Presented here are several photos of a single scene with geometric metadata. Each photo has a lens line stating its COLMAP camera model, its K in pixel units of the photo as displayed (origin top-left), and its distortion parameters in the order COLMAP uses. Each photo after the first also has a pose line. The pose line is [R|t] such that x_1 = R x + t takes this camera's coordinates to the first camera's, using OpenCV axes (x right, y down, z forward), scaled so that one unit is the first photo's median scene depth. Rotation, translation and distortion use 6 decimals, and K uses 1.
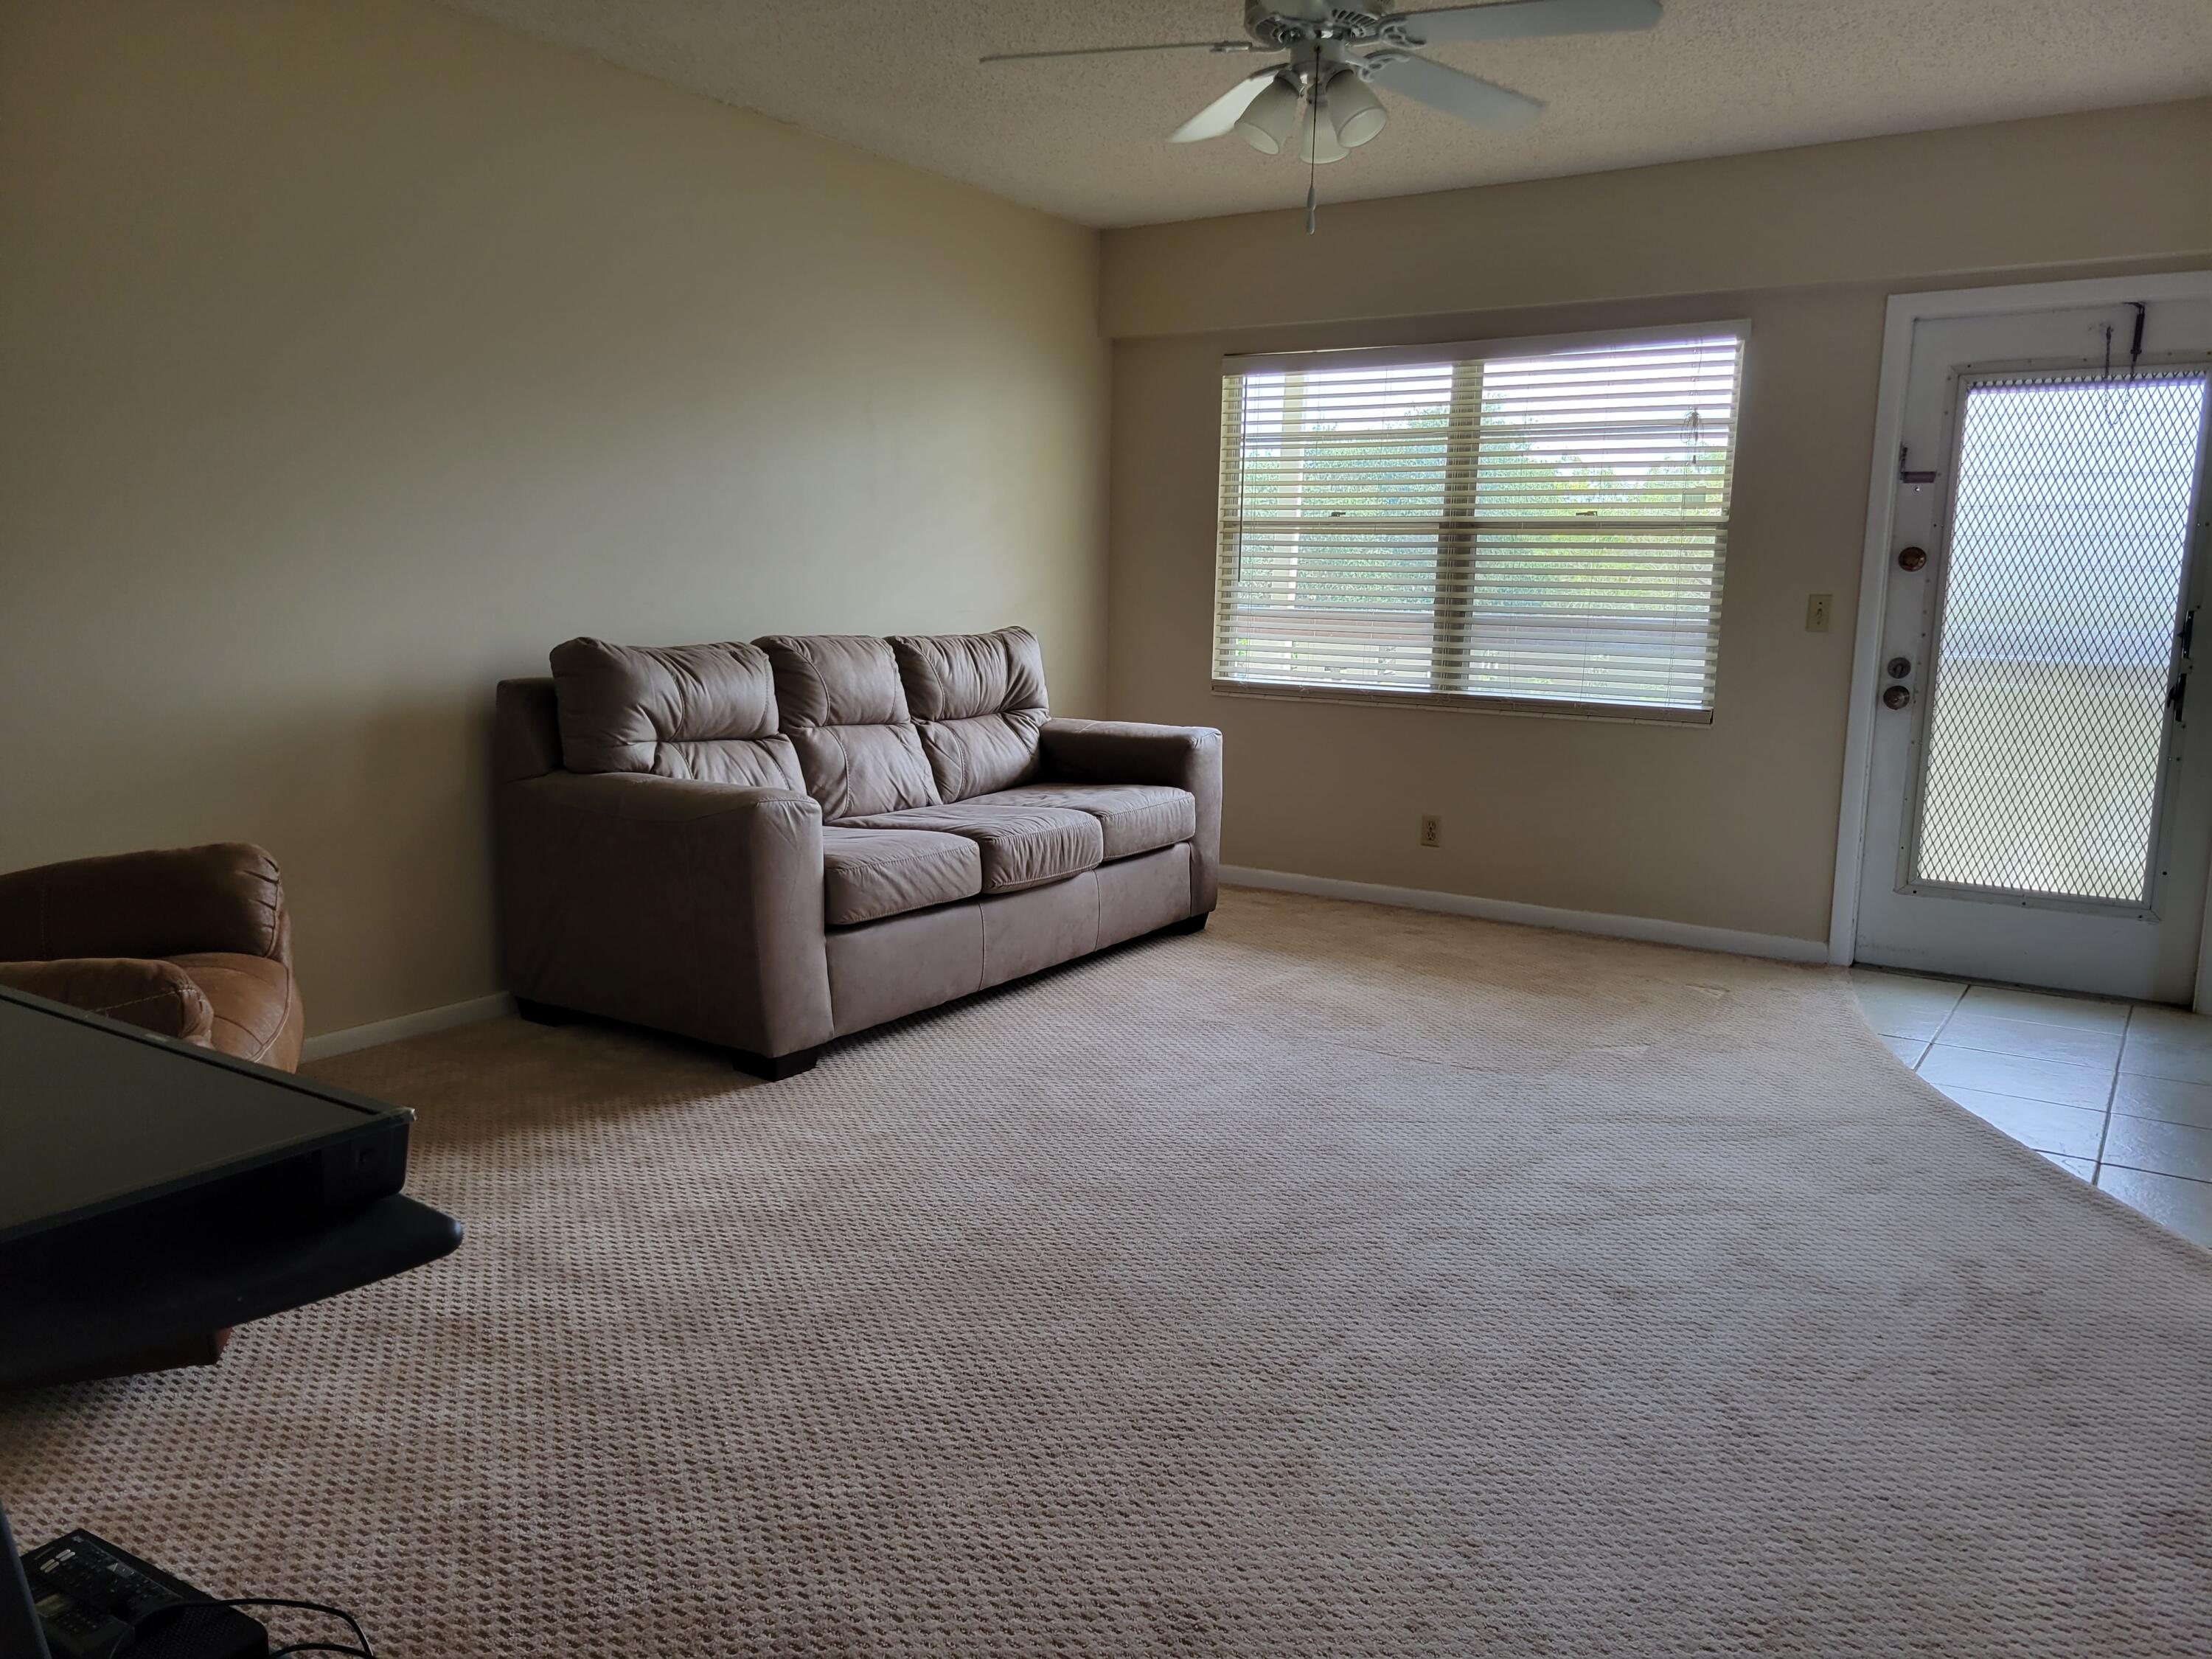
lens RADIAL K [[1705.8, 0, 1097.0], [0, 1705.8, 832.8], [0, 0, 1]] dist [0.001558, 0.073728]
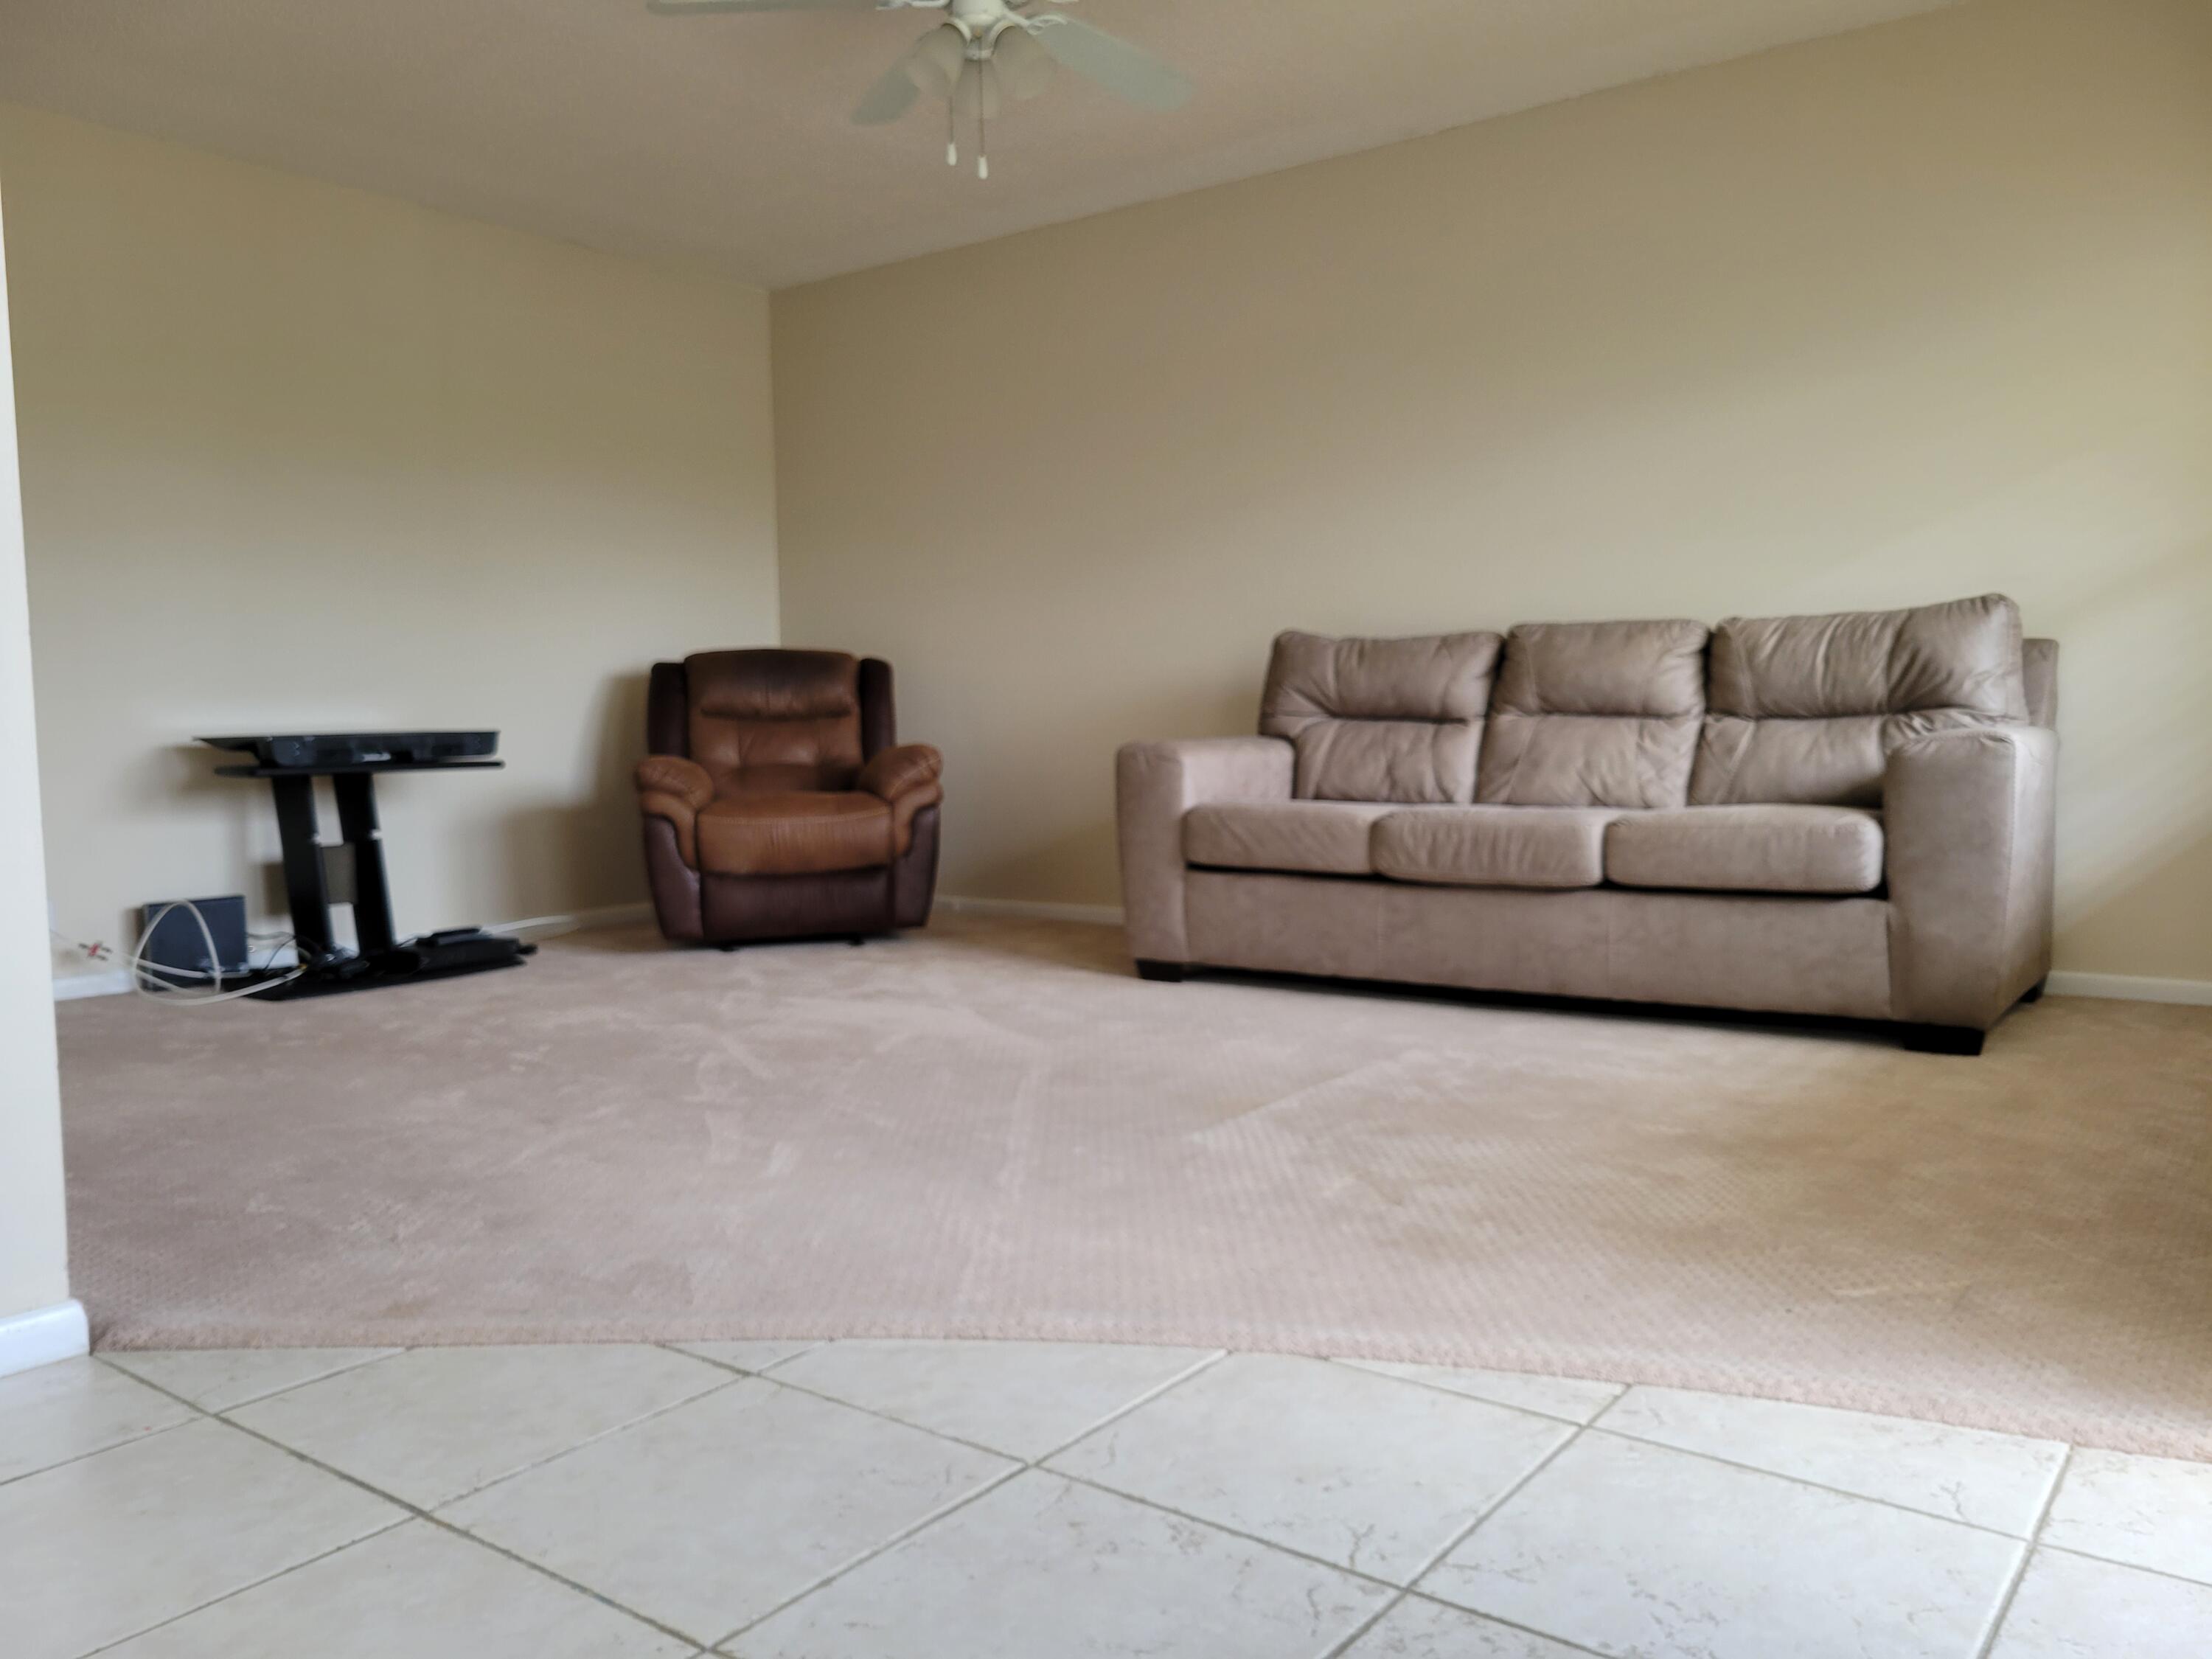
lens RADIAL K [[1705.8, 0, 1097.0], [0, 1705.8, 832.8], [0, 0, 1]] dist [0.001558, 0.073728]
pose [[-0.071859, 0.049260, -0.996198, 0.850853], [-0.133639, 0.989299, 0.058559, -0.021554], [0.988421, 0.137339, -0.064507, 0.861104]]
